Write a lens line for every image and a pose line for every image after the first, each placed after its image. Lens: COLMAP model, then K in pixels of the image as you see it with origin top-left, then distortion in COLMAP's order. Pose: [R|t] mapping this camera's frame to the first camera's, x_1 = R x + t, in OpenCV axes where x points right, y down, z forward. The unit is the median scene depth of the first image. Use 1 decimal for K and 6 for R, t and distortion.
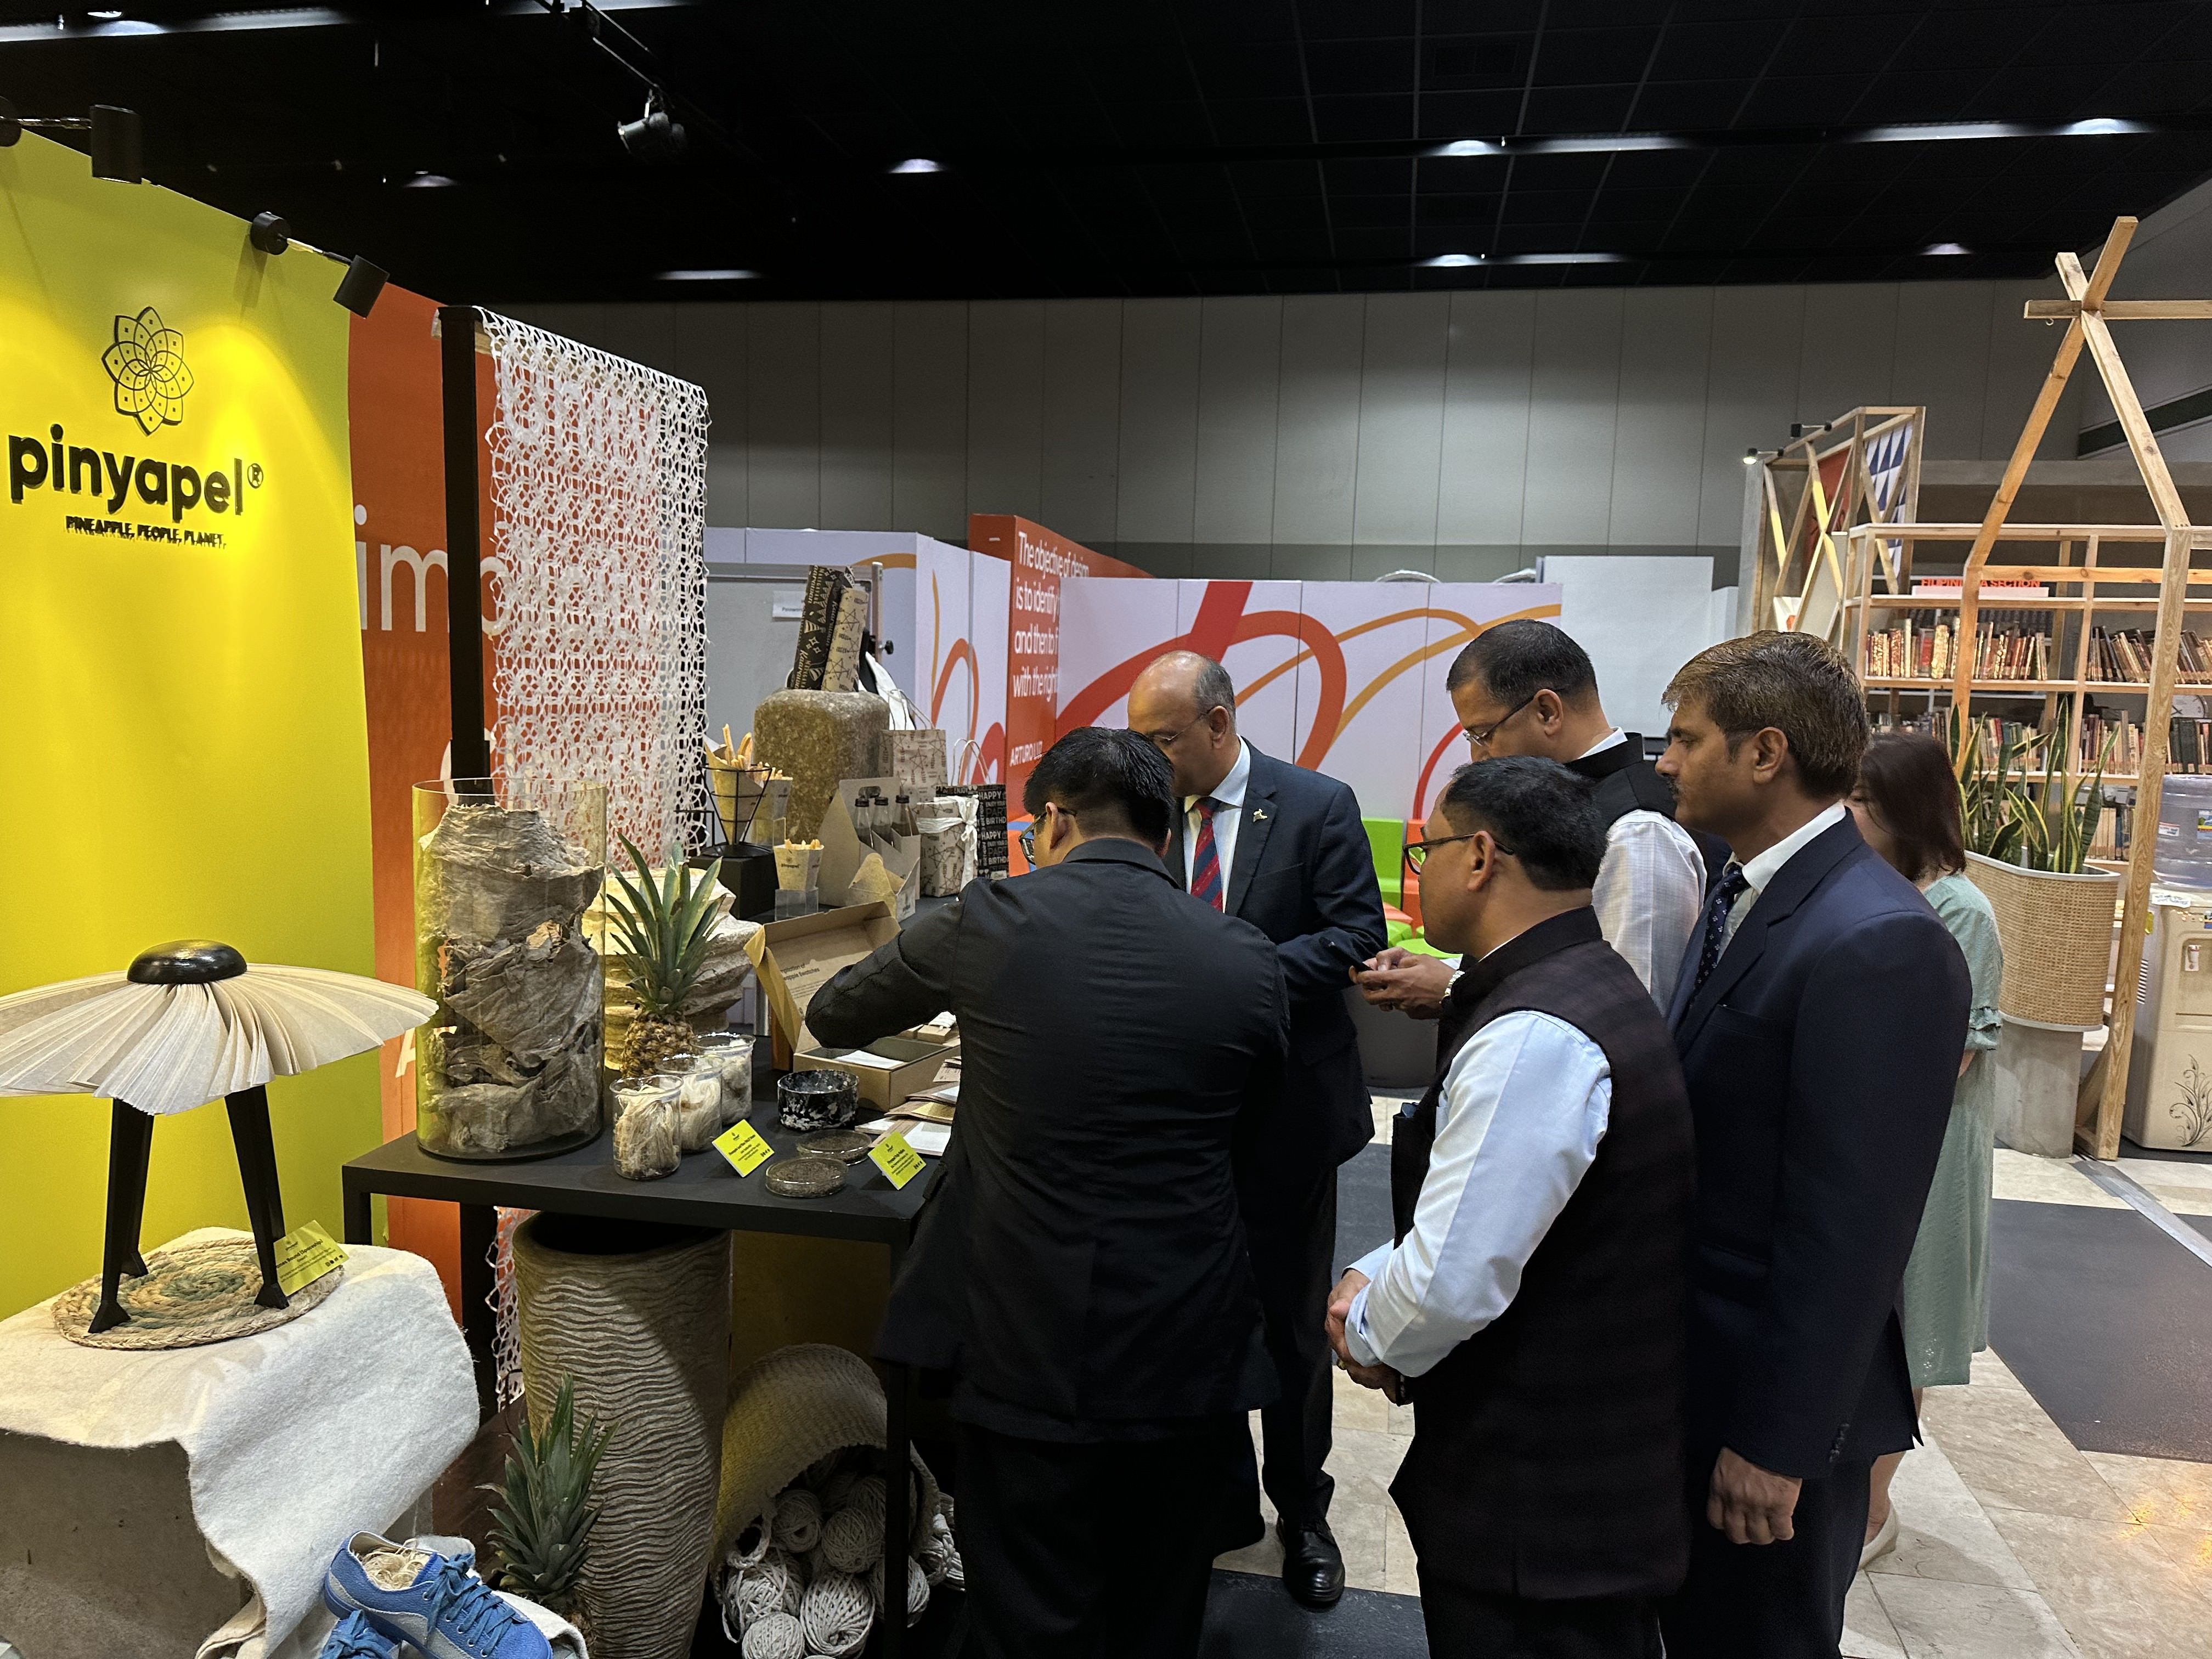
lens RADIAL K [[1570.7, 0, 1106.0], [0, 1570.7, 829.5], [0, 0, 1]] dist [-0.005562, -0.004575]
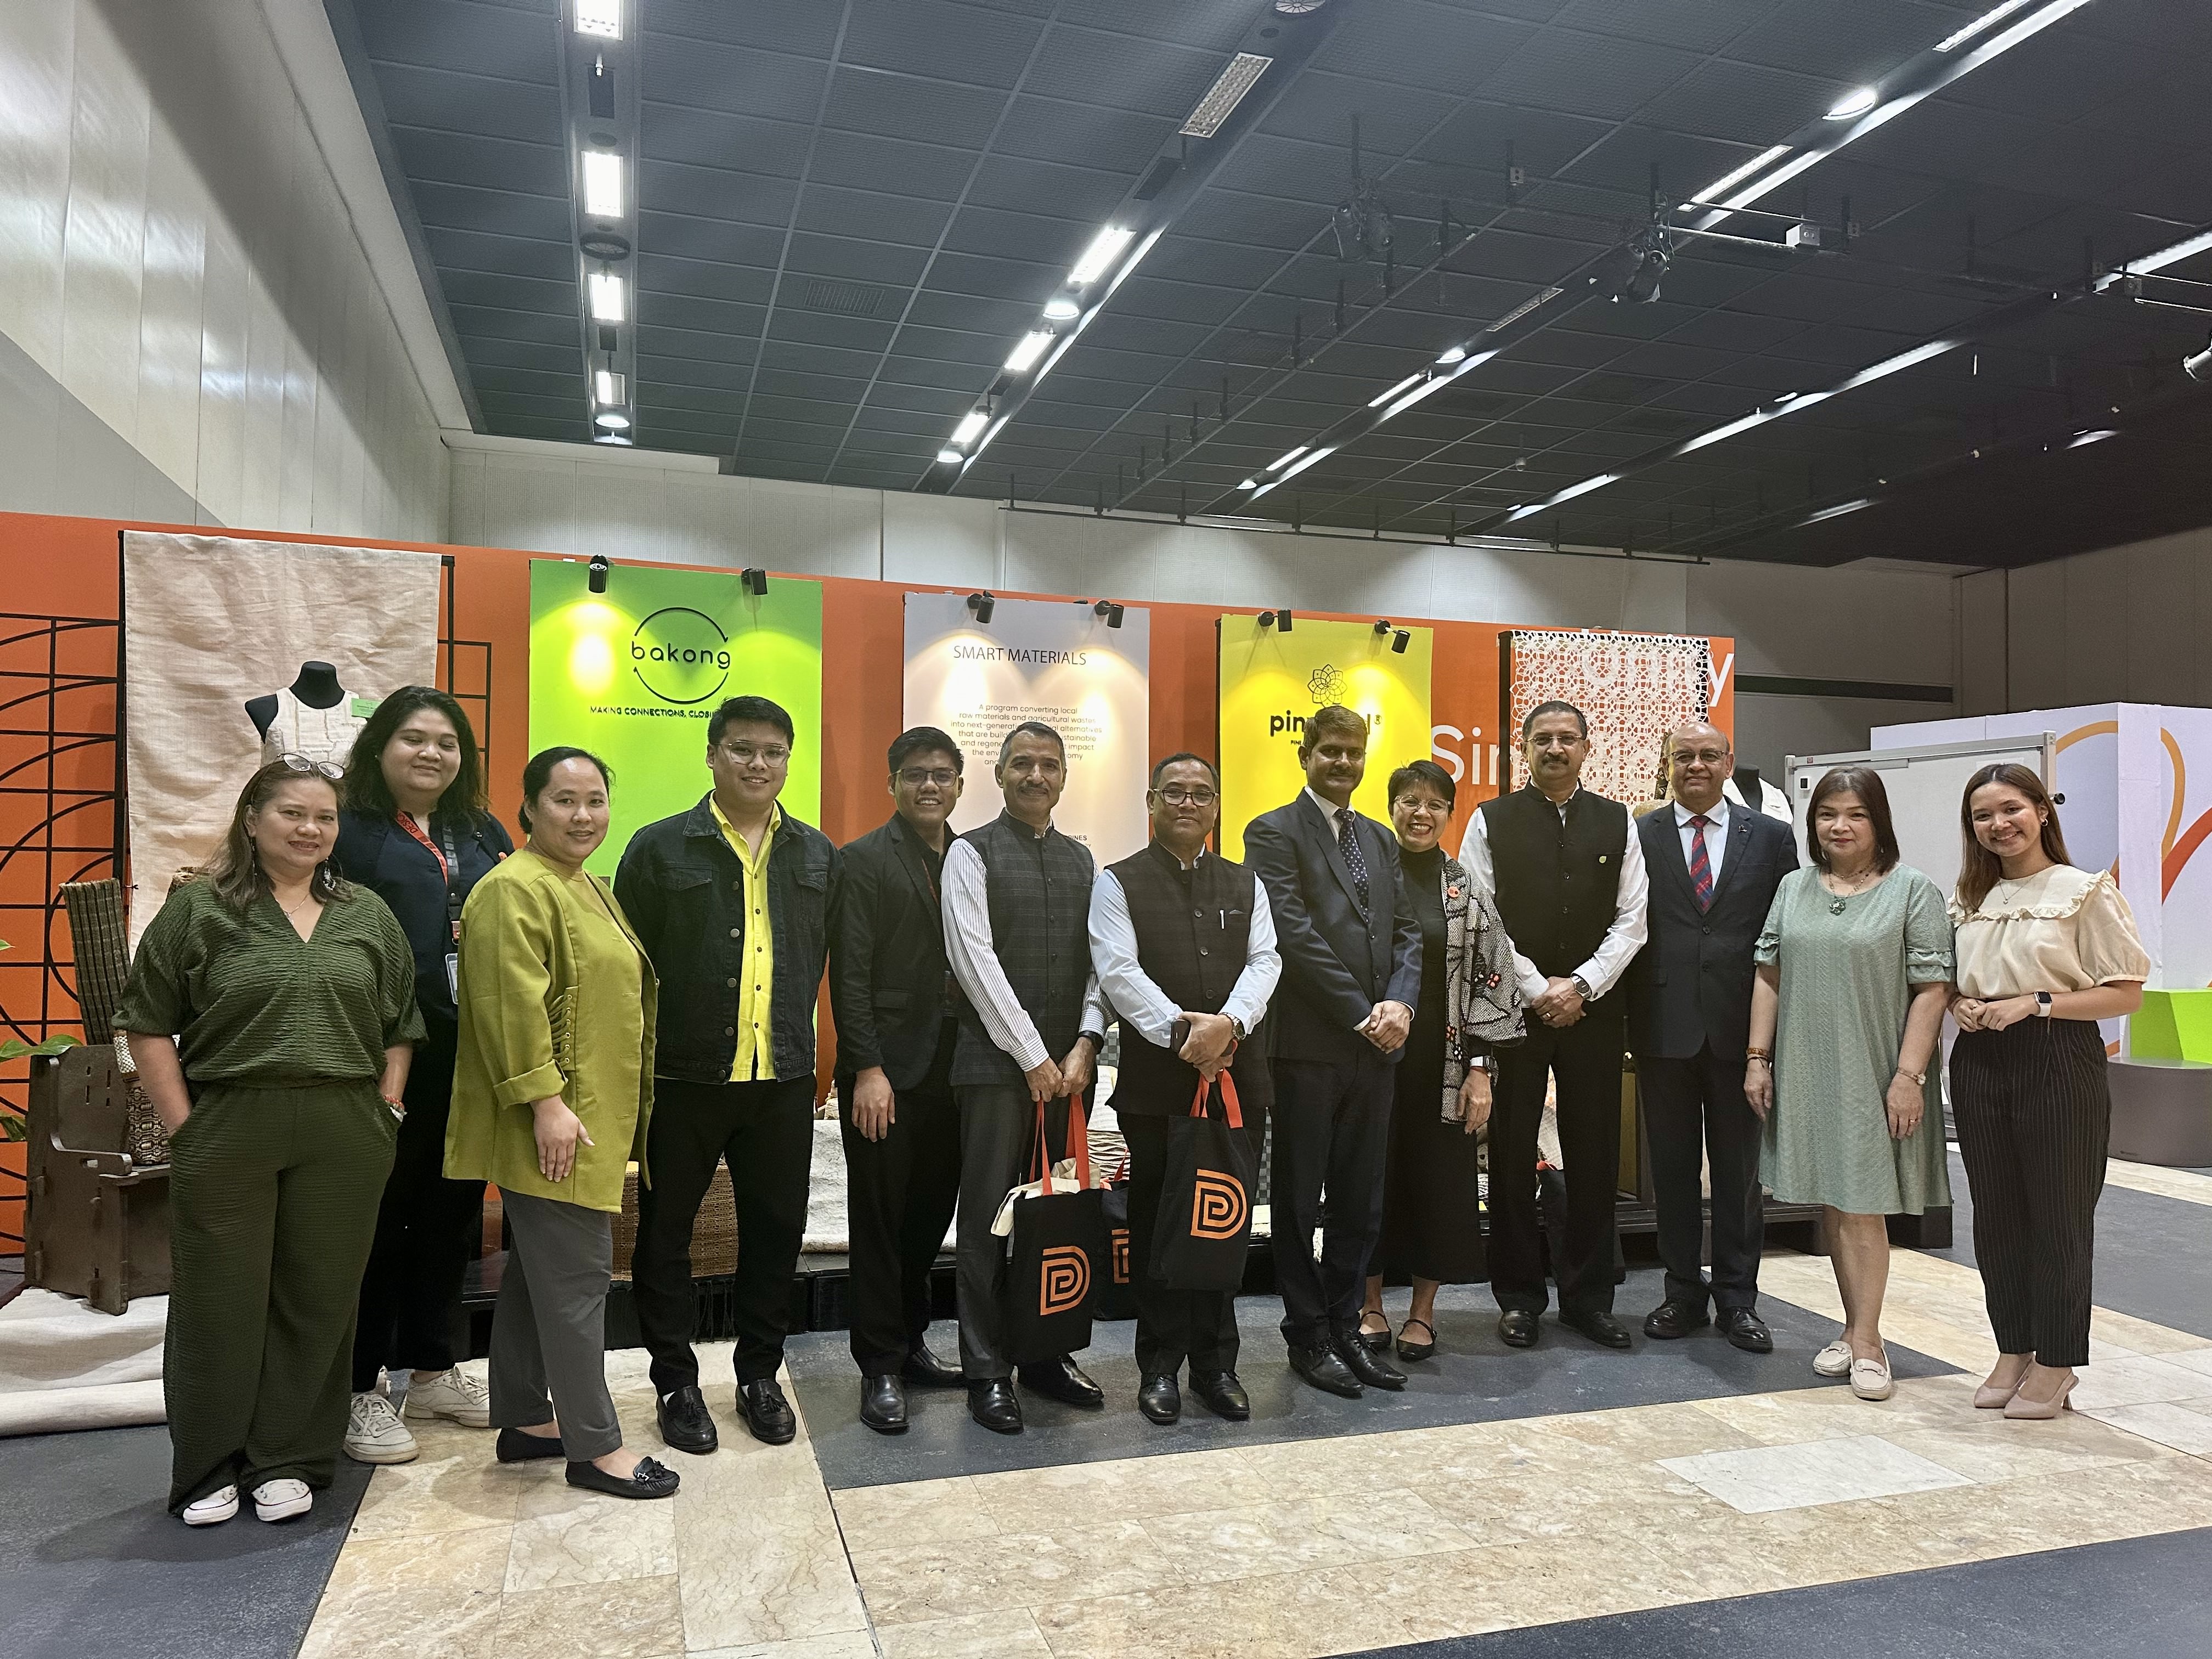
lens RADIAL K [[1570.7, 0, 1106.0], [0, 1570.7, 829.5], [0, 0, 1]] dist [-0.005562, -0.004575]
pose [[0.461140, -0.048950, -0.885976, 1.233689], [-0.091478, 0.990534, -0.102340, 0.208105], [0.882599, 0.128240, 0.452298, -0.431389]]
